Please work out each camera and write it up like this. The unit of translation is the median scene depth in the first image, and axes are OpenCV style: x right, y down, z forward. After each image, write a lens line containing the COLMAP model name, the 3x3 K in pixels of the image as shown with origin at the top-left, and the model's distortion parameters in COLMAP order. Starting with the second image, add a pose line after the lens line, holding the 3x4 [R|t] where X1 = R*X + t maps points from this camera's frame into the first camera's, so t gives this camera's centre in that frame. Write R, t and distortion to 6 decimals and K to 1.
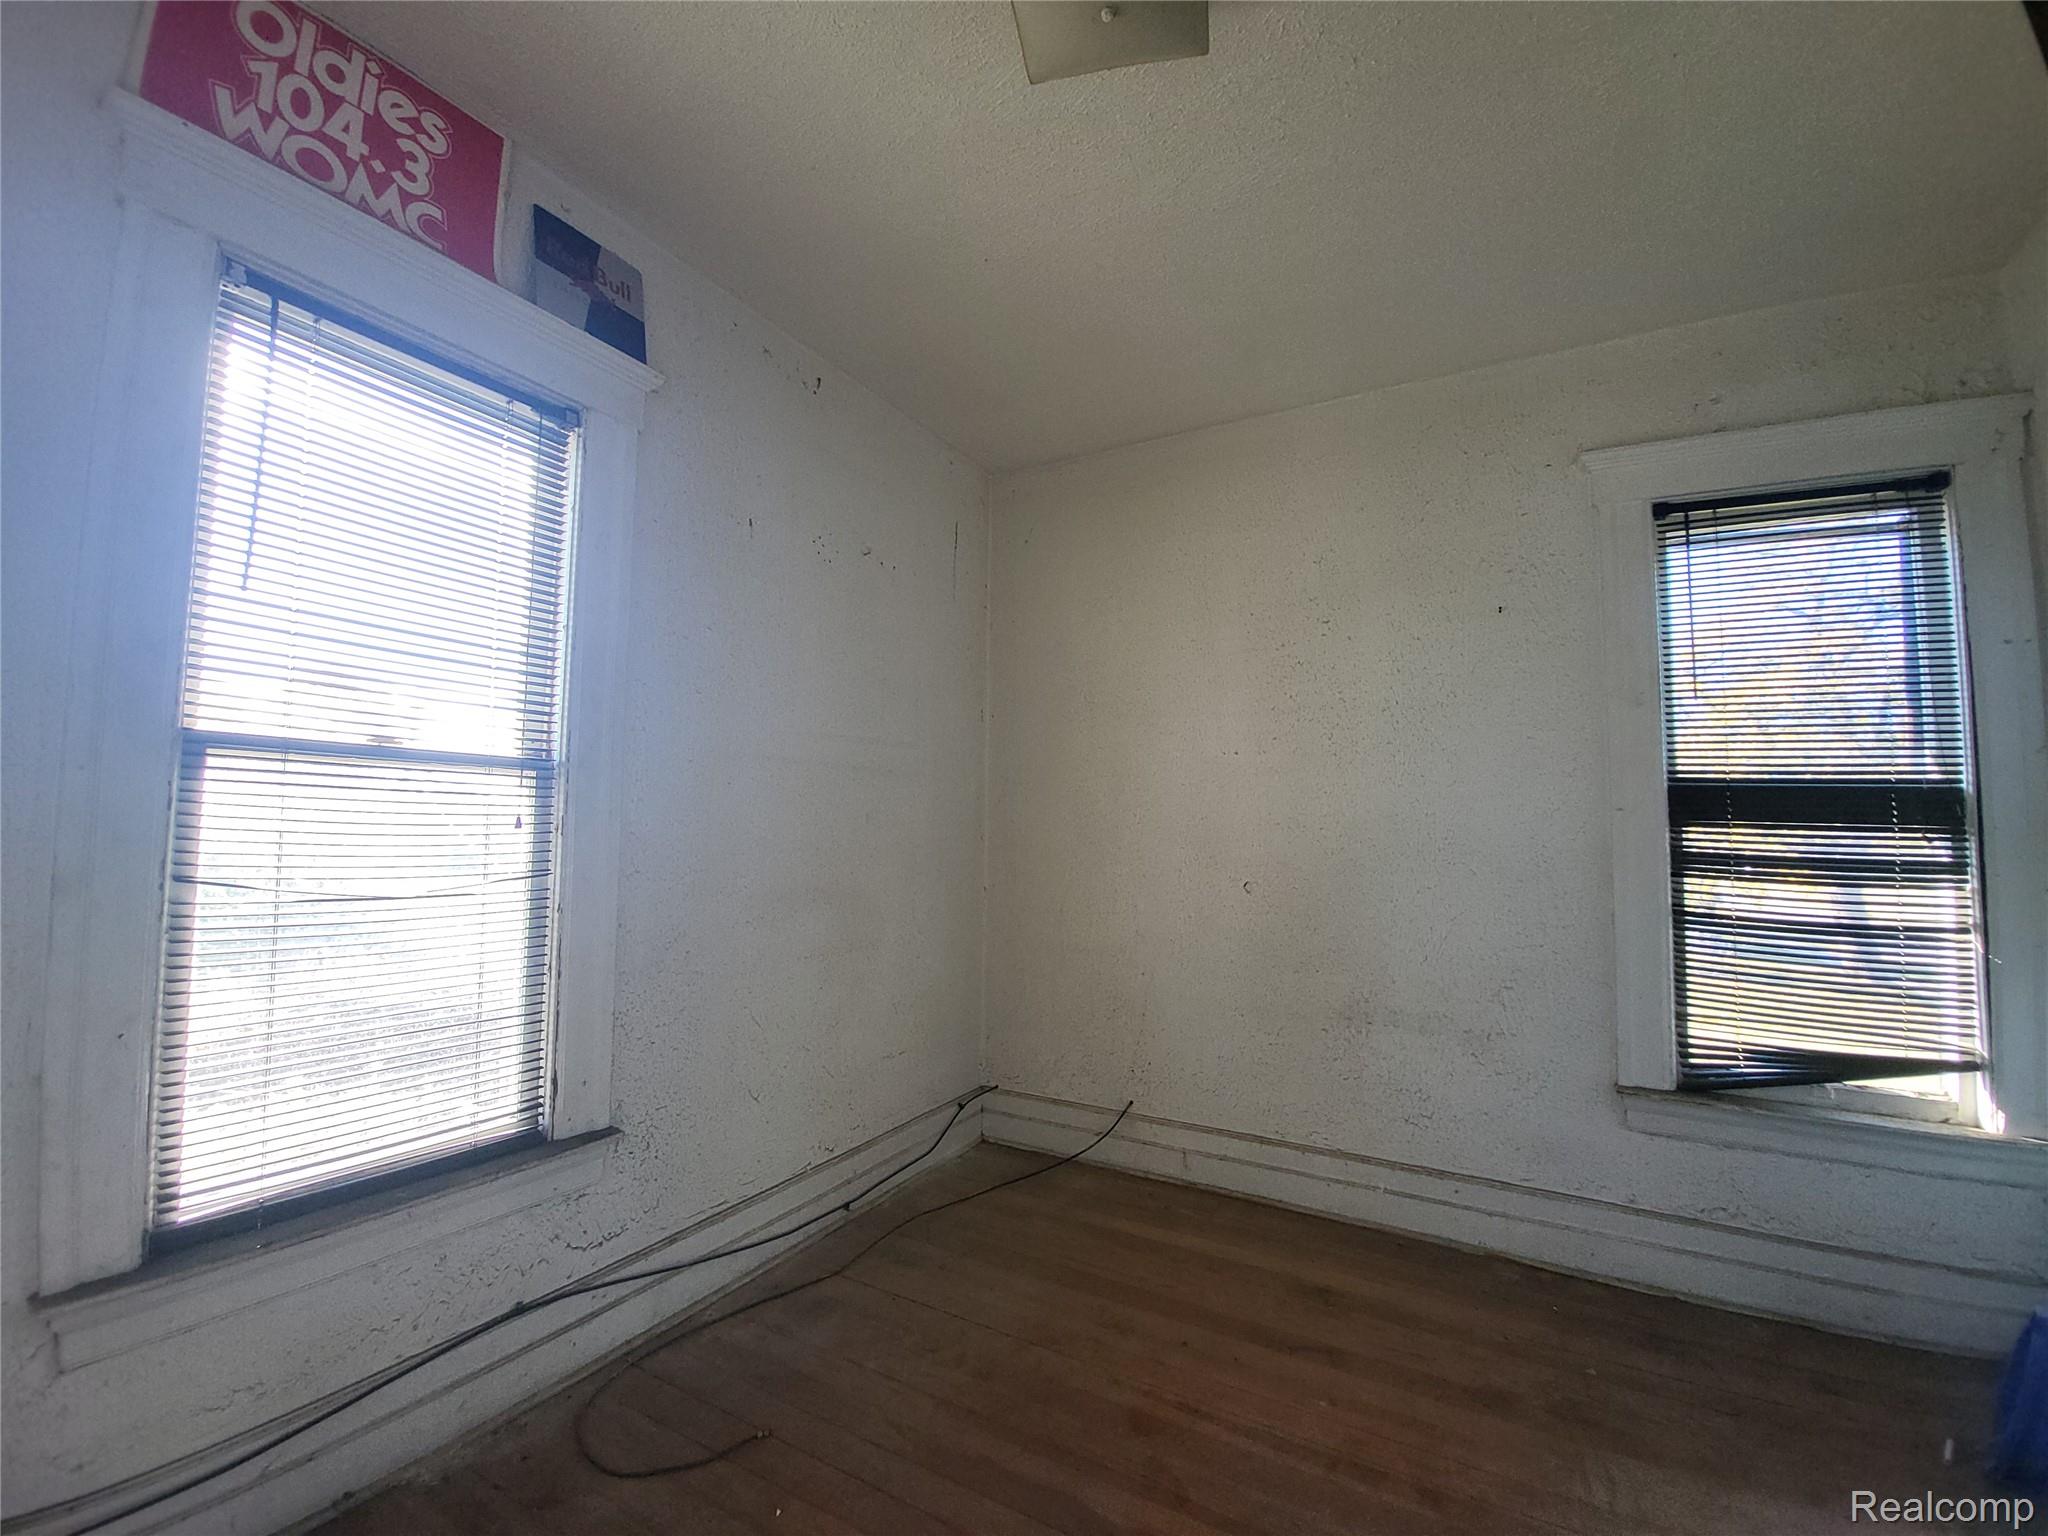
lens RADIAL K [[803.8, 0, 1029.2], [0, 803.8, 778.6], [0, 0, 1]] dist [-0.015093, -0.005490]
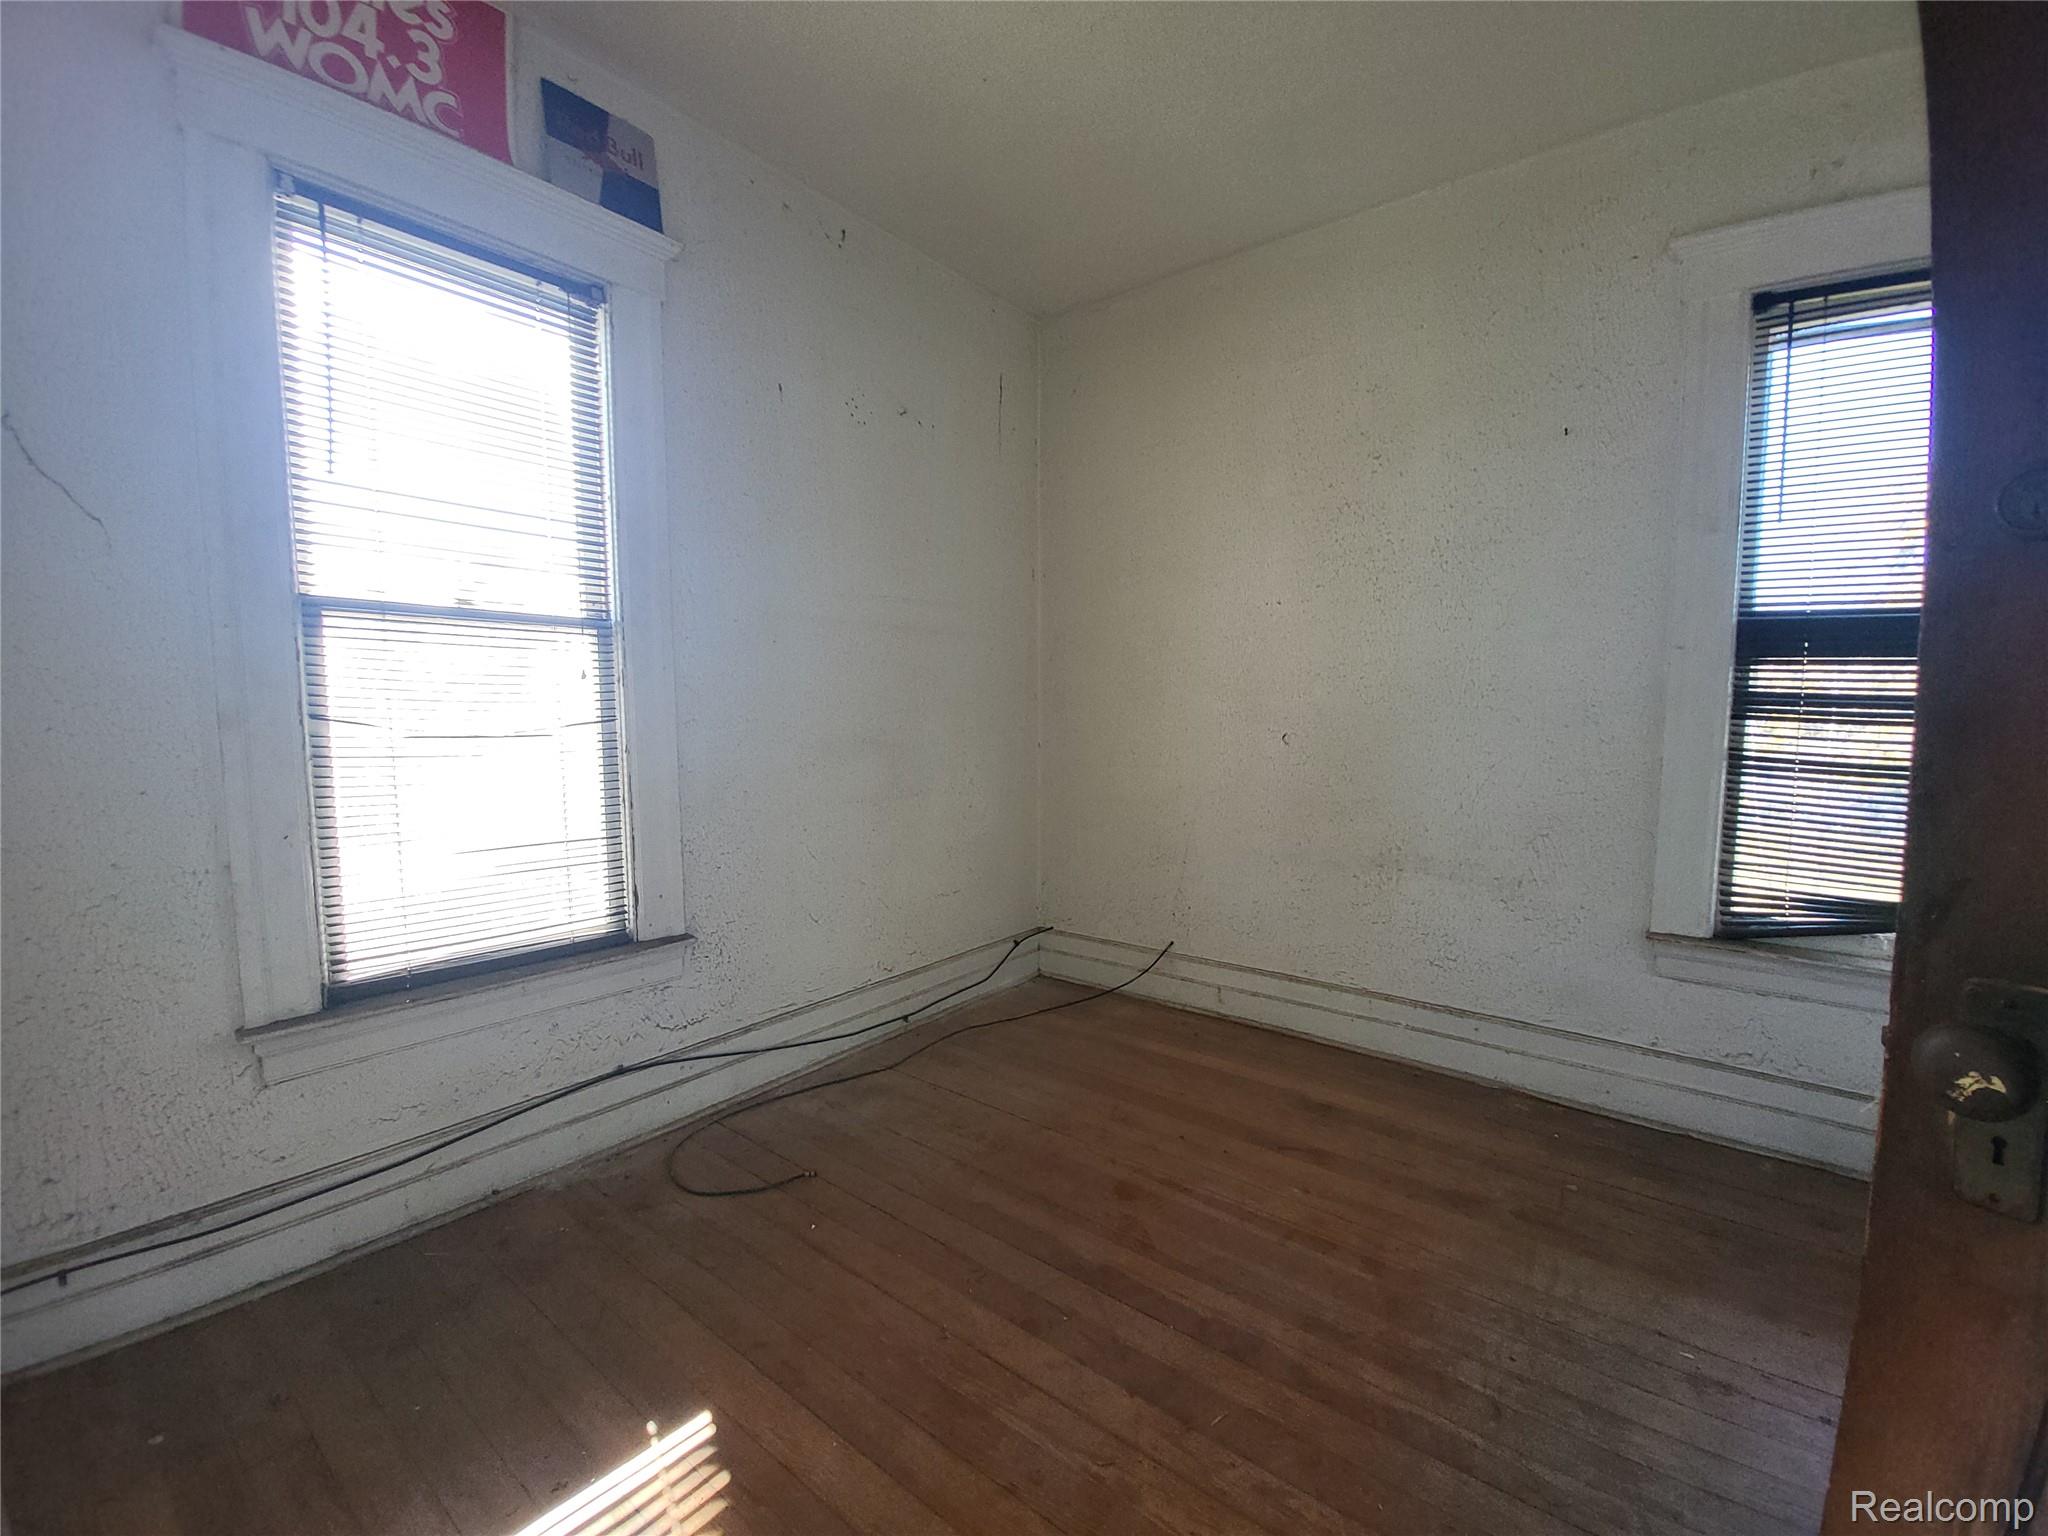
lens RADIAL K [[803.8, 0, 1028.9], [0, 803.8, 780.3], [0, 0, 1]] dist [-0.015093, -0.005490]
pose [[0.988858, 0.000029, -0.148863, 0.156375], [0.022494, 0.988489, 0.149614, 0.045065], [0.147153, -0.151295, 0.977474, -0.053946]]
